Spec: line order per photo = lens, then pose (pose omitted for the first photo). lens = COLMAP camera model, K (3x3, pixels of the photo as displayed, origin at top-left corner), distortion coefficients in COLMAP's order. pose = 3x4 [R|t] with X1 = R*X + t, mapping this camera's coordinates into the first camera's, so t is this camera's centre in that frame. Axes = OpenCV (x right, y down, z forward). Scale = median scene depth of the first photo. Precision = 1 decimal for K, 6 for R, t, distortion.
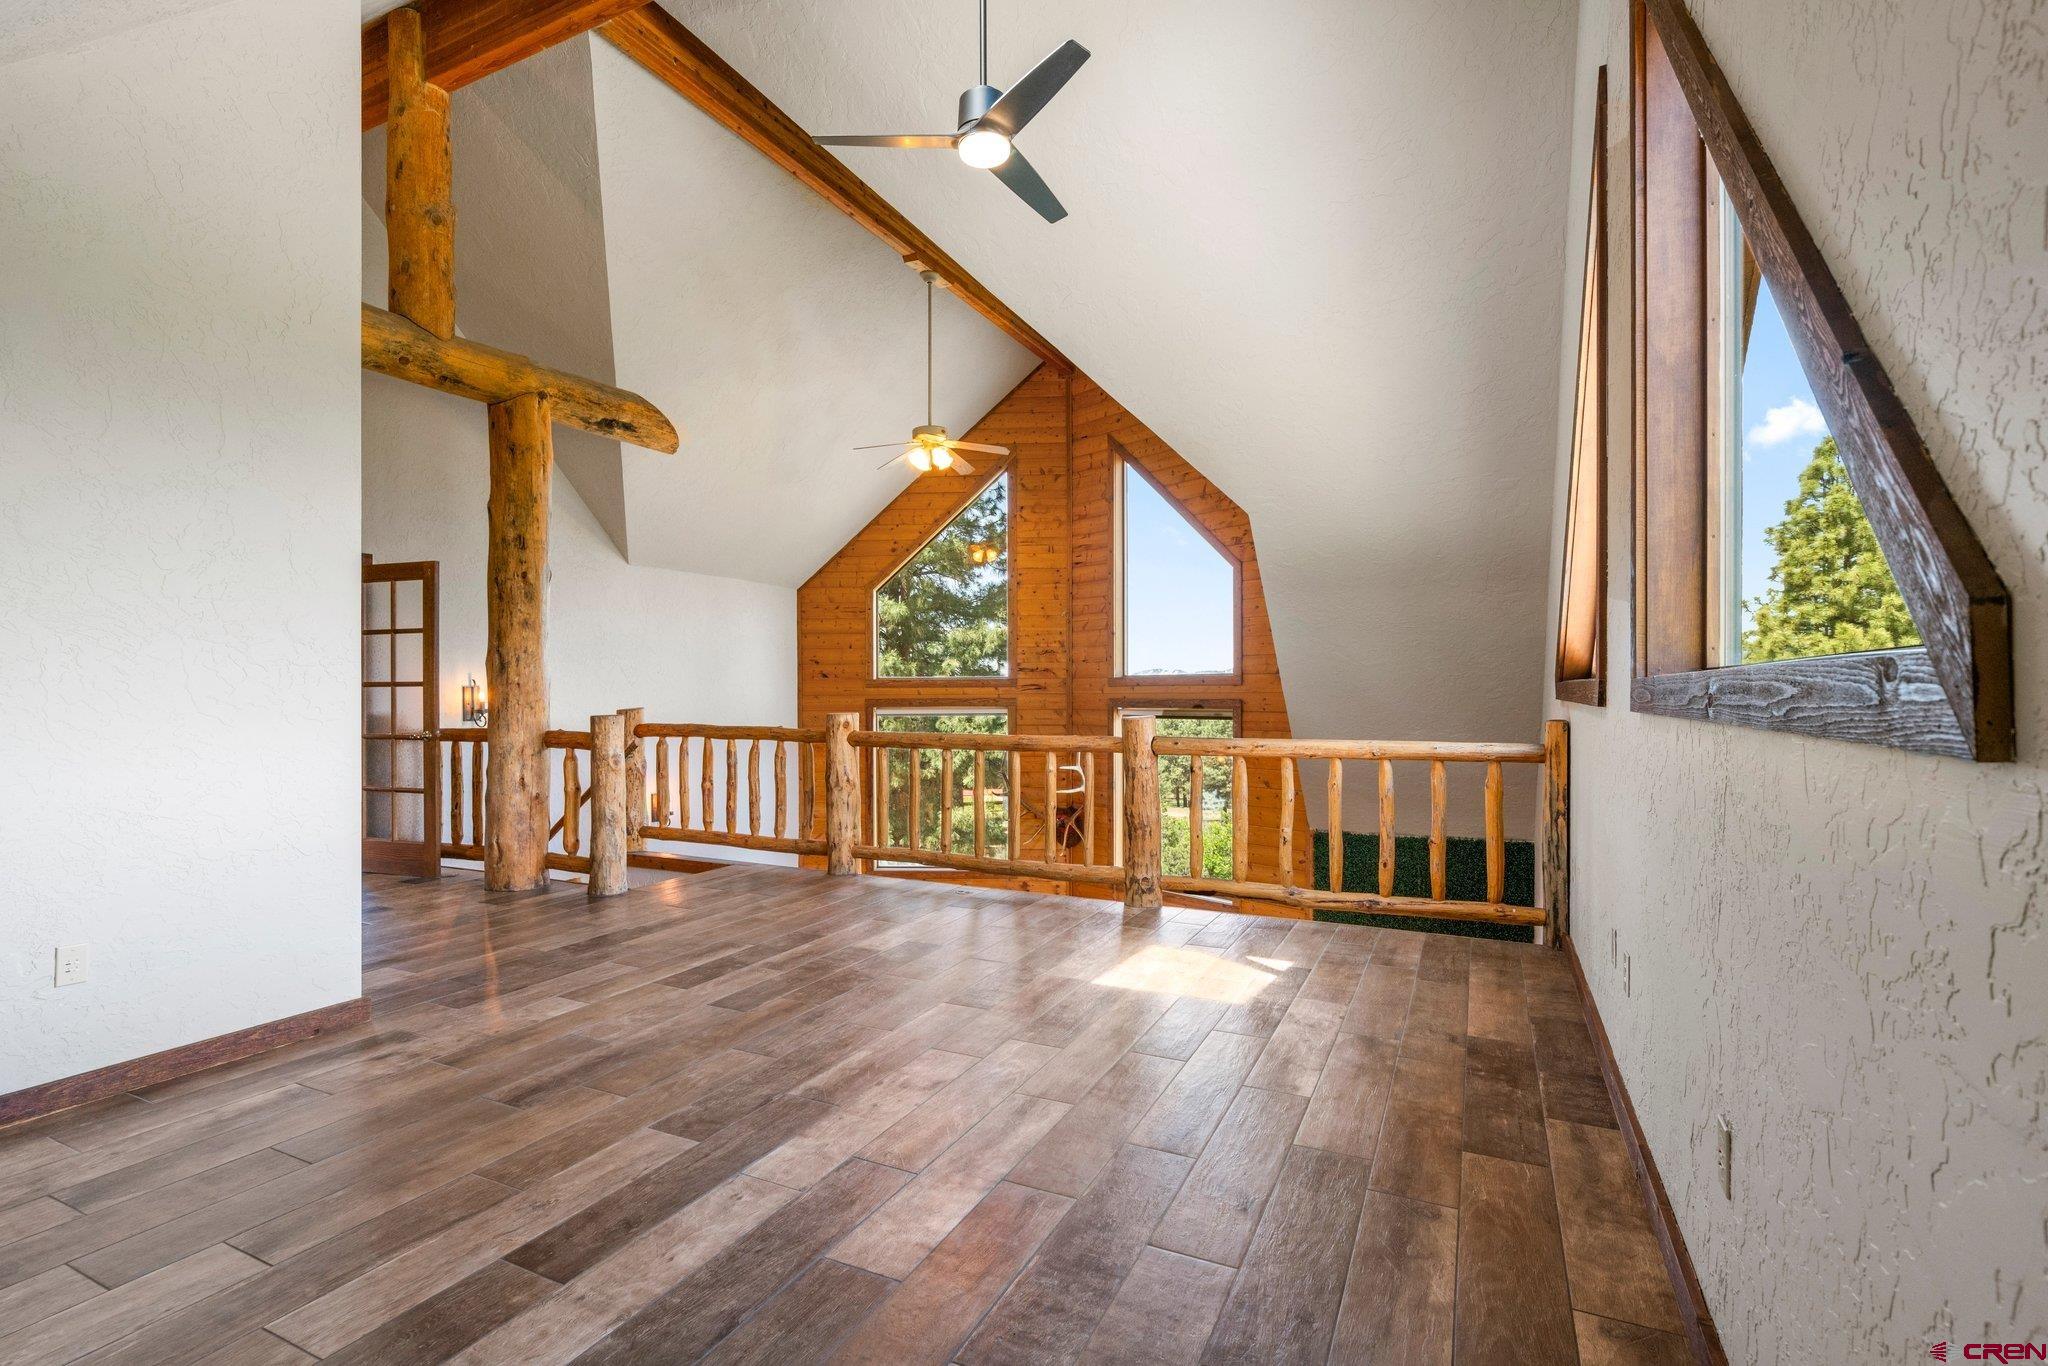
lens RADIAL K [[922.7, 0, 1023.3], [0, 922.7, 689.0], [0, 0, 1]] dist [0.000533, 0.000141]
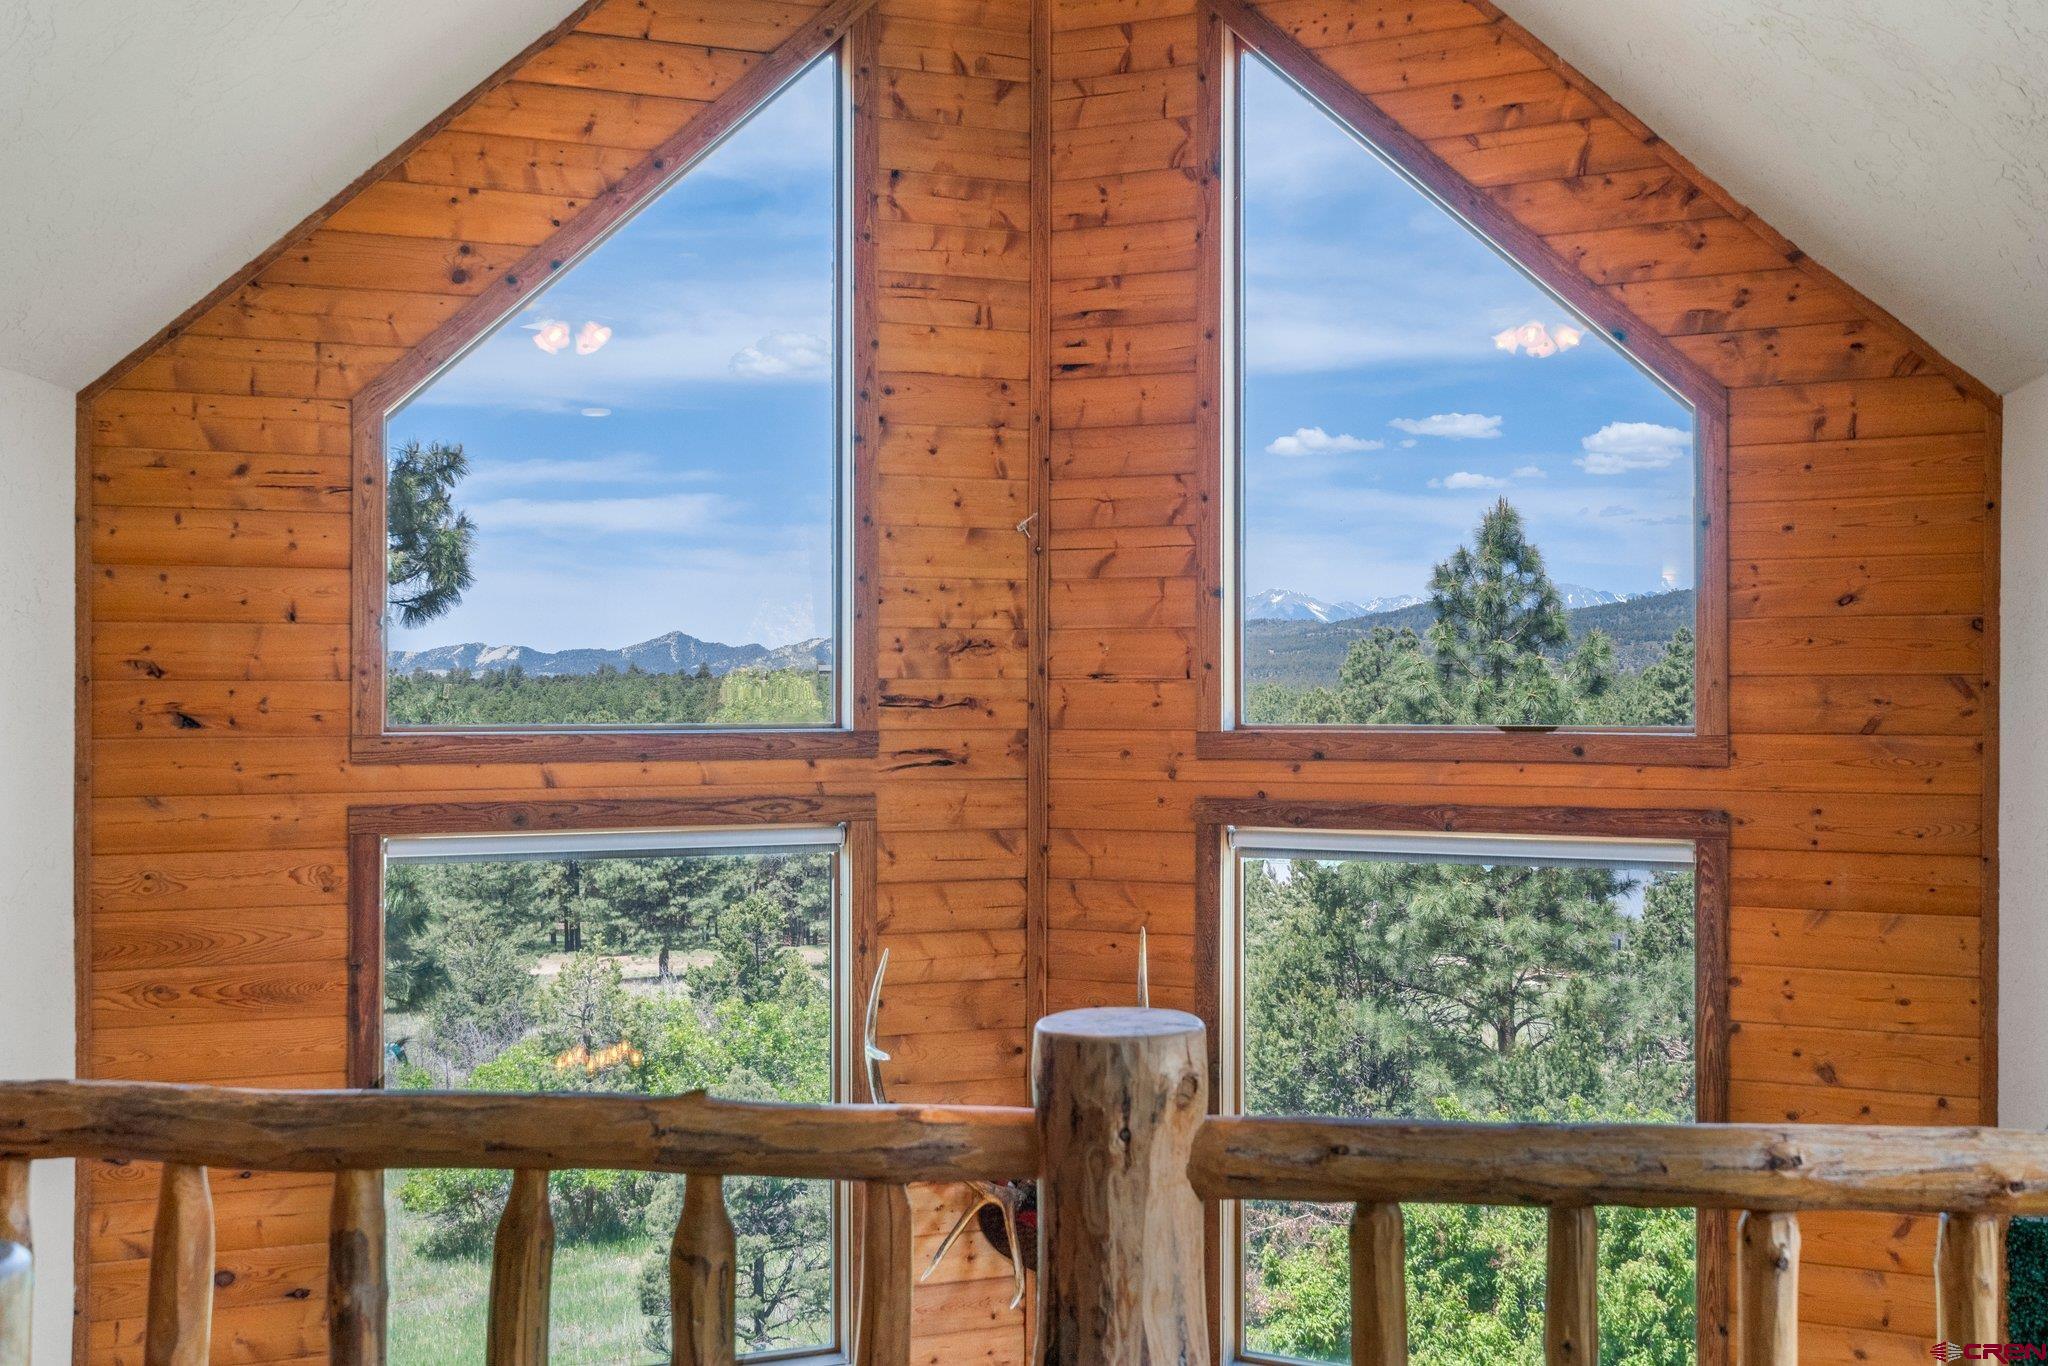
lens RADIAL K [[1967.4, 0, 1024.0], [0, 1967.4, 683.0], [0, 0, 1]] dist [0.005838, 0.011102]
pose [[0.920087, 0.007750, 0.391638, -0.217781], [-0.005391, 0.999960, -0.007122, -0.022766], [-0.391678, 0.004441, 0.920092, 0.381220]]
